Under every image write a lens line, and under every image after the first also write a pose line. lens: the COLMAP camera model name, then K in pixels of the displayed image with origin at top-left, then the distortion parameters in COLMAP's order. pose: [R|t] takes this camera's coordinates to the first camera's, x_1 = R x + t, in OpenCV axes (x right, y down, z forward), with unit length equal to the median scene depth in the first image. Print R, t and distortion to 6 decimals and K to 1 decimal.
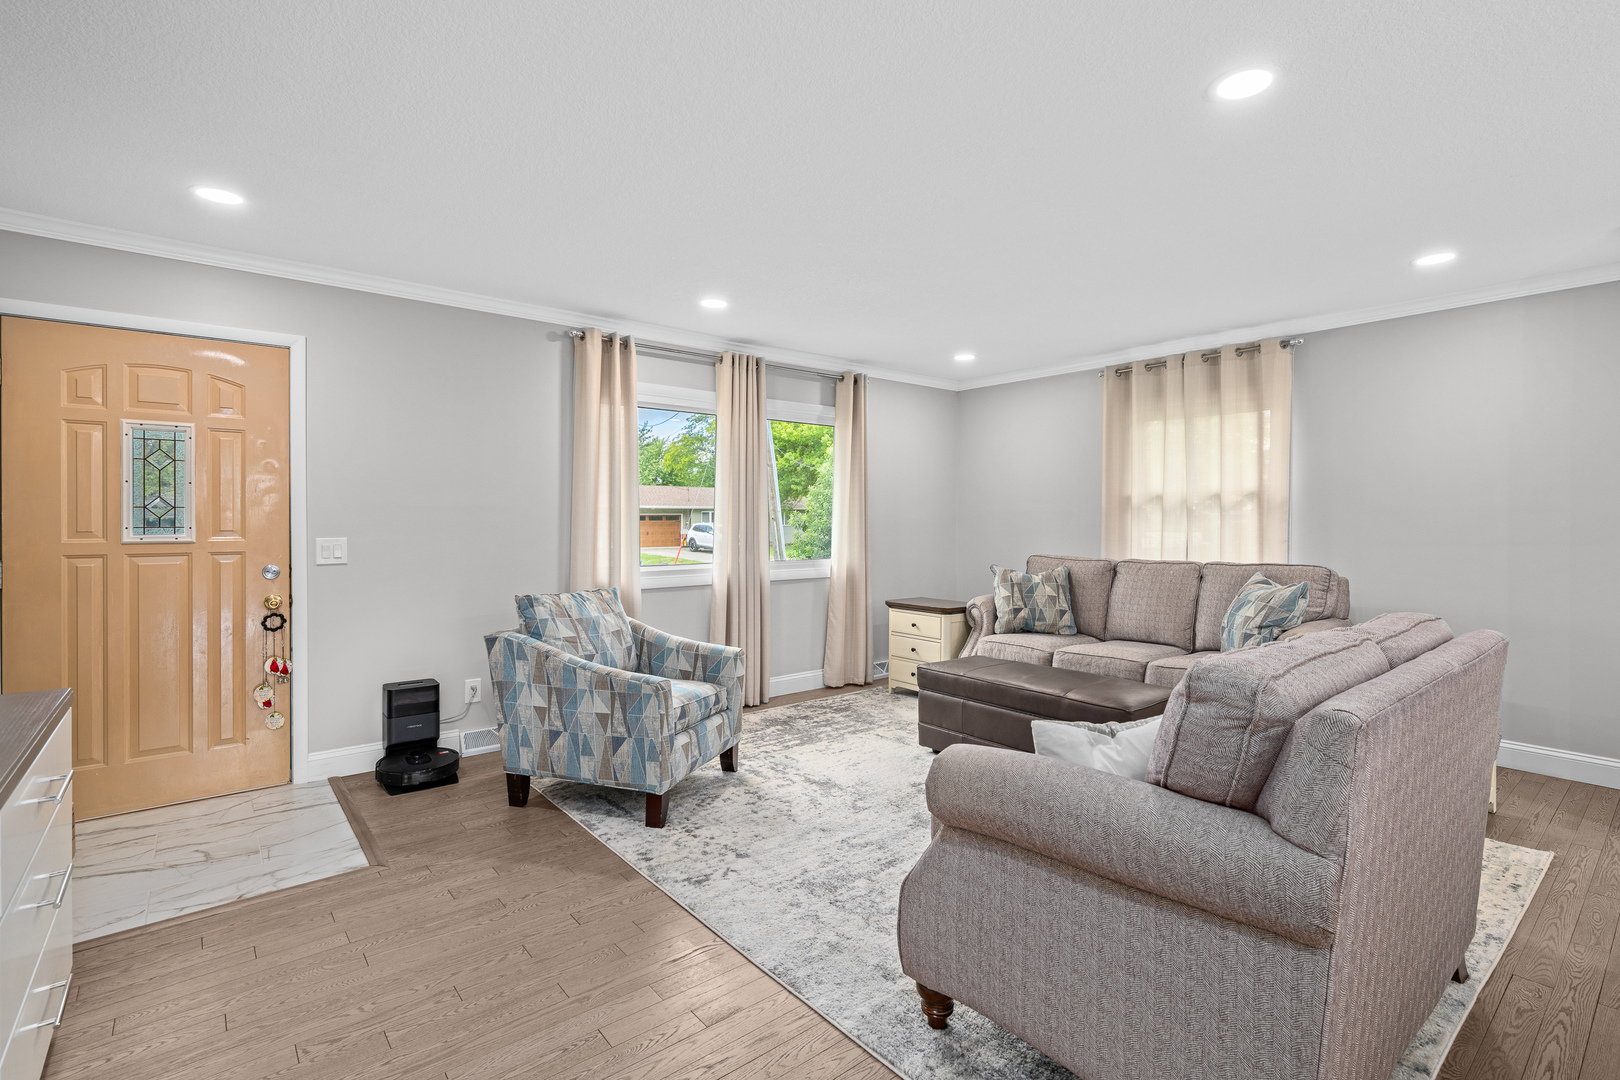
lens RADIAL K [[743.4, 0, 822.0], [0, 743.4, 522.1], [0, 0, 1]] dist [0.002955, -0.000740]
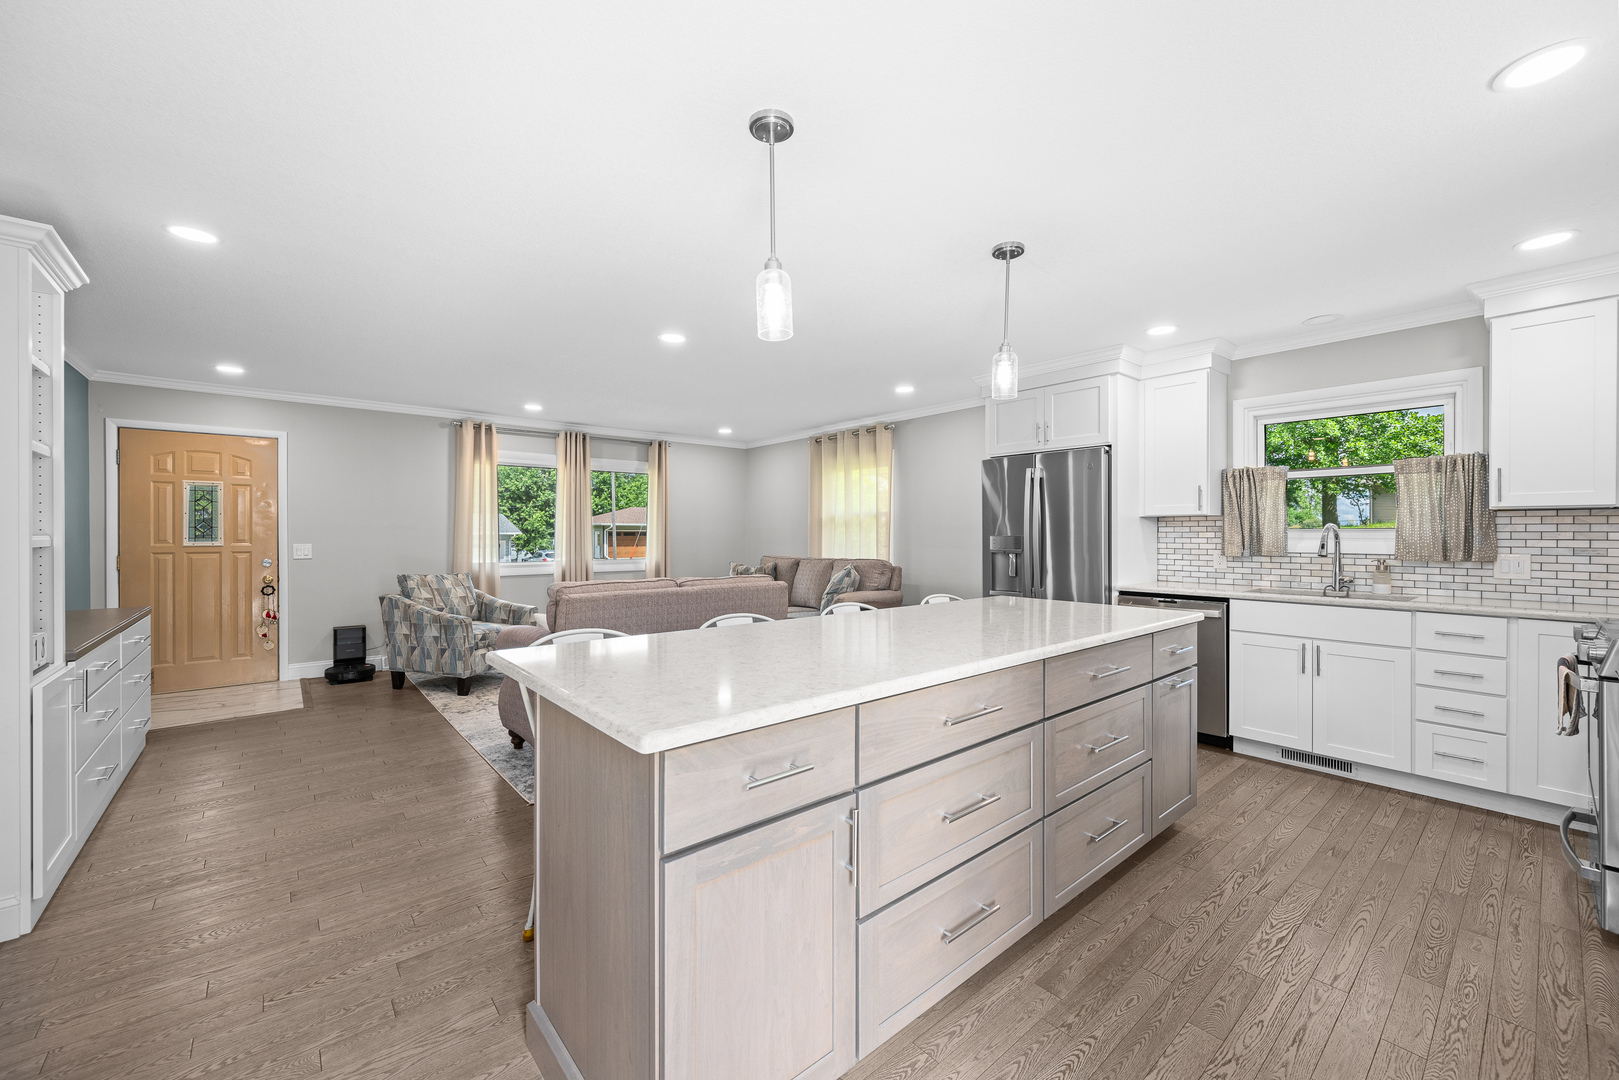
lens RADIAL K [[637.0, 0, 812.6], [0, 637.0, 535.5], [0, 0, 1]] dist [-0.000067, -0.000348]
pose [[0.999996, -0.001796, -0.002357, 0.581397], [0.001796, 0.999998, -0.000130, 0.003273], [0.002357, 0.000126, 0.999997, -0.536370]]
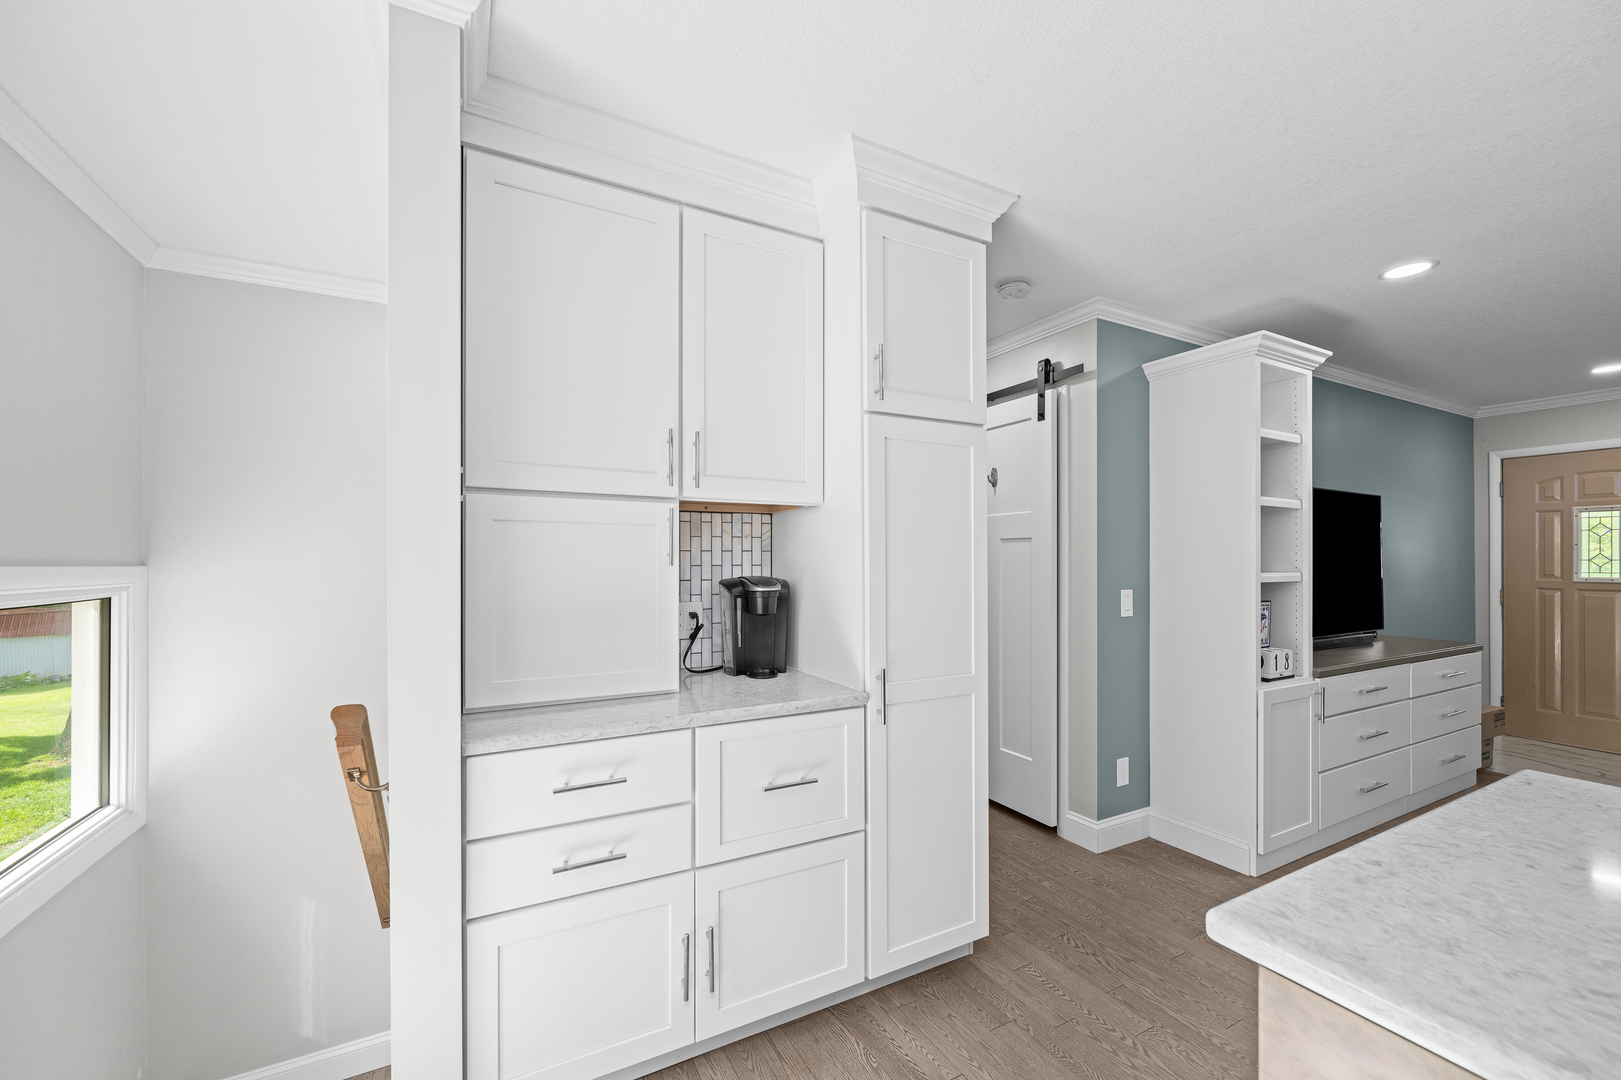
lens RADIAL K [[637.8, 0, 812.8], [0, 637.8, 551.6], [0, 0, 1]] dist [-0.000067, -0.000348]
pose [[-0.219412, -0.015580, -0.975508, 0.727653], [-0.005057, 0.999877, -0.014832, -0.009001], [0.975619, 0.001679, -0.219464, -0.300764]]
